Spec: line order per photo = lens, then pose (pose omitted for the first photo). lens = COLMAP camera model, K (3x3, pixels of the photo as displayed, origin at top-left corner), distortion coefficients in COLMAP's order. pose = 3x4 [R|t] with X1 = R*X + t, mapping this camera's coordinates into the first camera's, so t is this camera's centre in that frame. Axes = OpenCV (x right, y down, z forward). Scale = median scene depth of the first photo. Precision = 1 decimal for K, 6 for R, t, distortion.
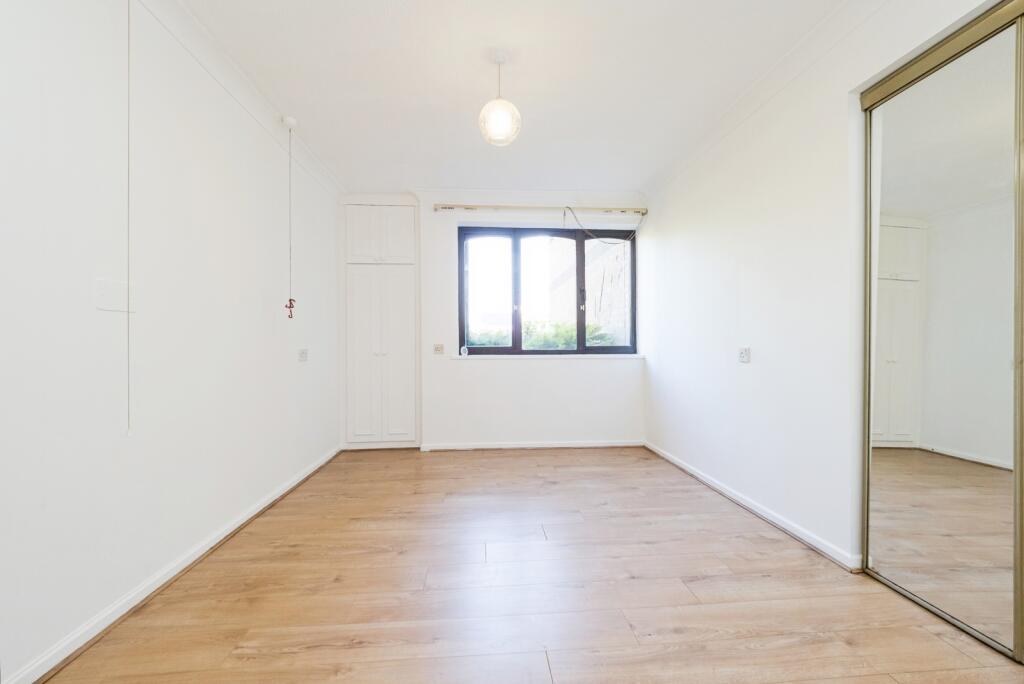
lens RADIAL K [[439.3, 0, 510.1], [0, 439.3, 342.8], [0, 0, 1]] dist [-0.006509, -0.002922]
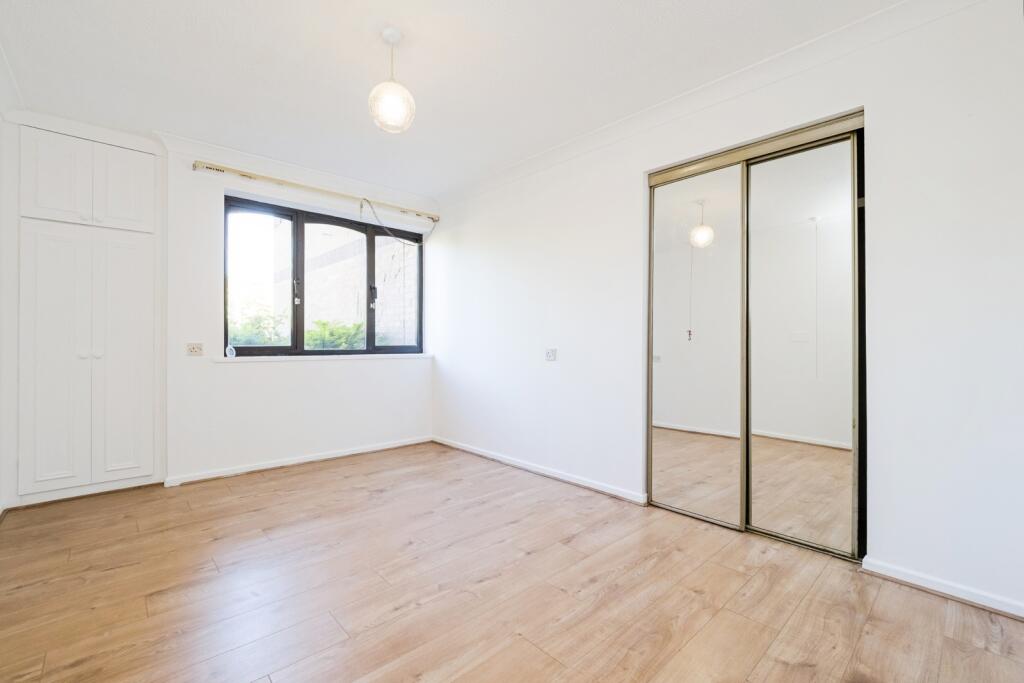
lens RADIAL K [[439.3, 0, 506.3], [0, 439.3, 338.4], [0, 0, 1]] dist [-0.006509, -0.002922]
pose [[0.786853, 0.012095, 0.617021, -0.273562], [-0.010020, 0.999927, -0.006822, -0.006860], [-0.617058, -0.000815, 0.786917, 0.083659]]
